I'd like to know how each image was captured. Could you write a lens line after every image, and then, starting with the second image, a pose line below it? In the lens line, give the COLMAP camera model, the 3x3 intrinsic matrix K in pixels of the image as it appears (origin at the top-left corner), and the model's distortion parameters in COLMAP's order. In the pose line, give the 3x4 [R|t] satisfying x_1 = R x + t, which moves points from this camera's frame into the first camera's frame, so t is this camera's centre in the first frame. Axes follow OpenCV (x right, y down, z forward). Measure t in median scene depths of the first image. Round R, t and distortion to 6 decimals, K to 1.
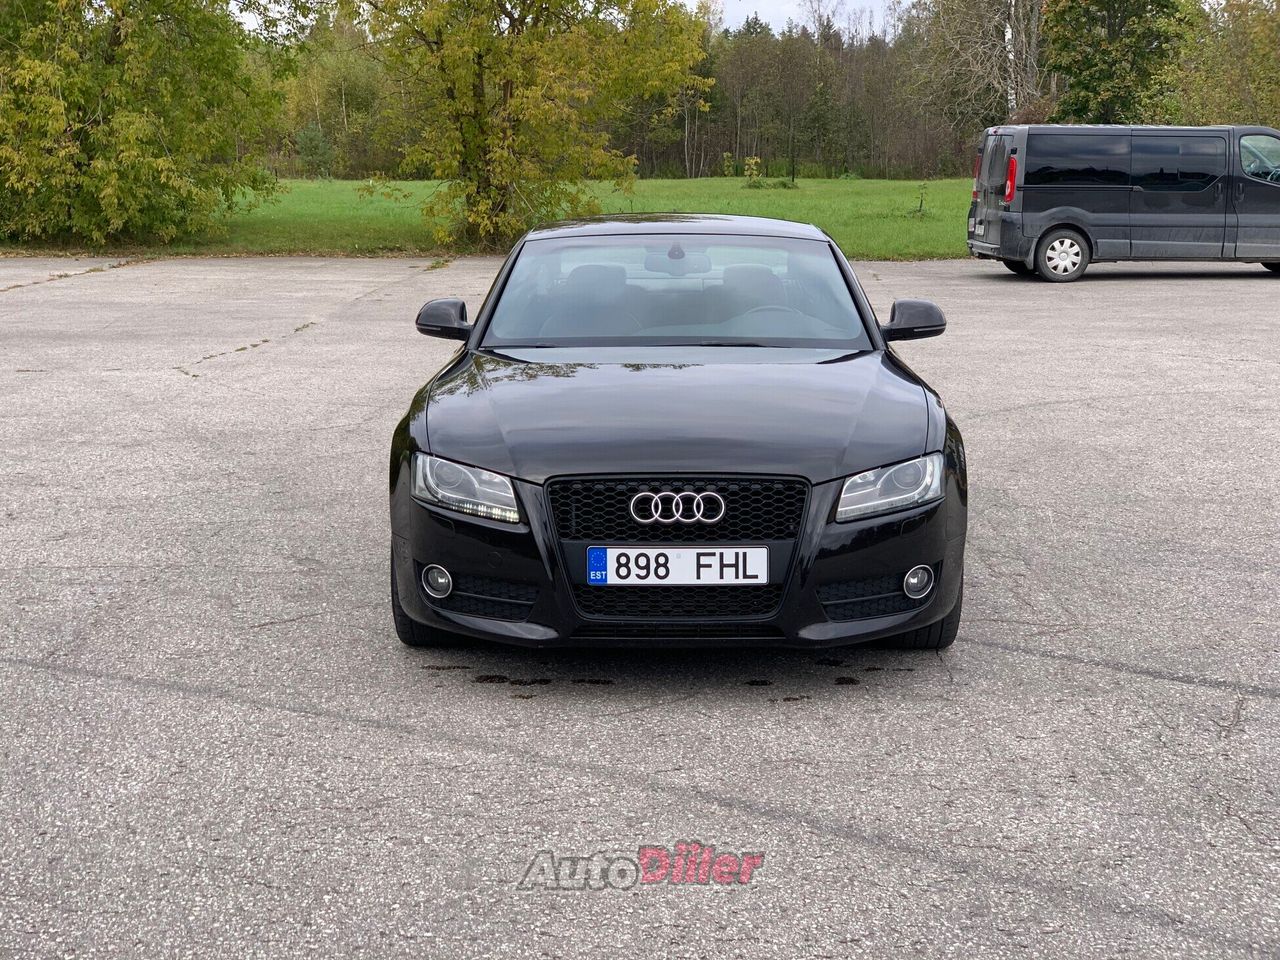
lens RADIAL K [[1944.7, 0, 644.5], [0, 1944.7, 492.9], [0, 0, 1]] dist [0.035464, 0.000000]
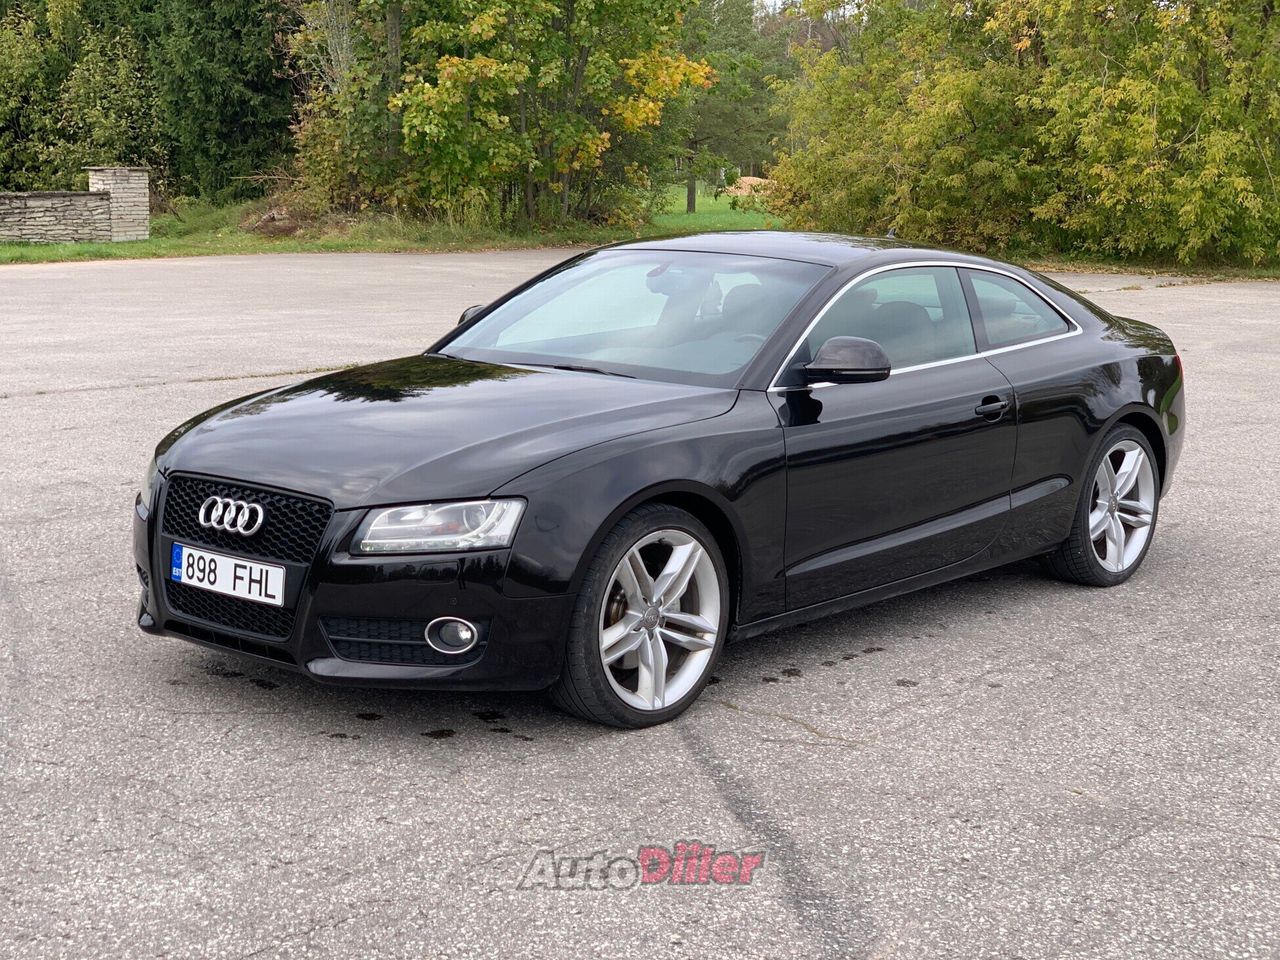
lens RADIAL K [[1944.7, 0, 650.8], [0, 1944.7, 475.2], [0, 0, 1]] dist [0.035464, 0.000000]
pose [[0.764175, 0.114737, -0.634722, 0.666532], [-0.126960, 0.991557, 0.026386, -0.054476], [0.632390, 0.060421, 0.772290, 0.308062]]
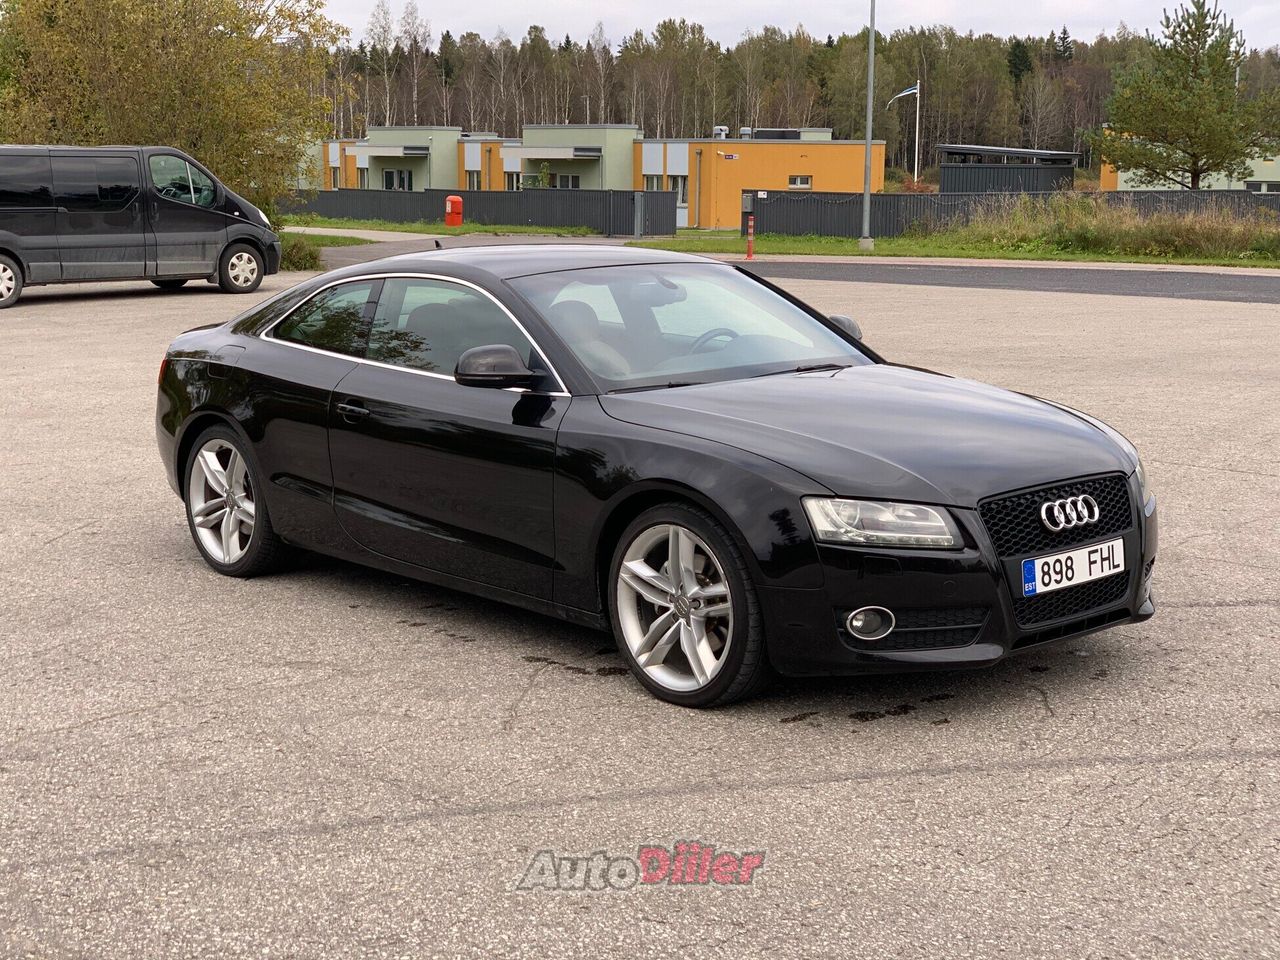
lens RADIAL K [[1944.7, 0, 641.4], [0, 1944.7, 475.1], [0, 0, 1]] dist [0.035464, 0.000000]
pose [[0.724345, -0.116121, 0.679589, -0.730673], [0.127469, 0.991276, 0.033516, -0.065453], [-0.677552, 0.062349, 0.732827, 0.309065]]
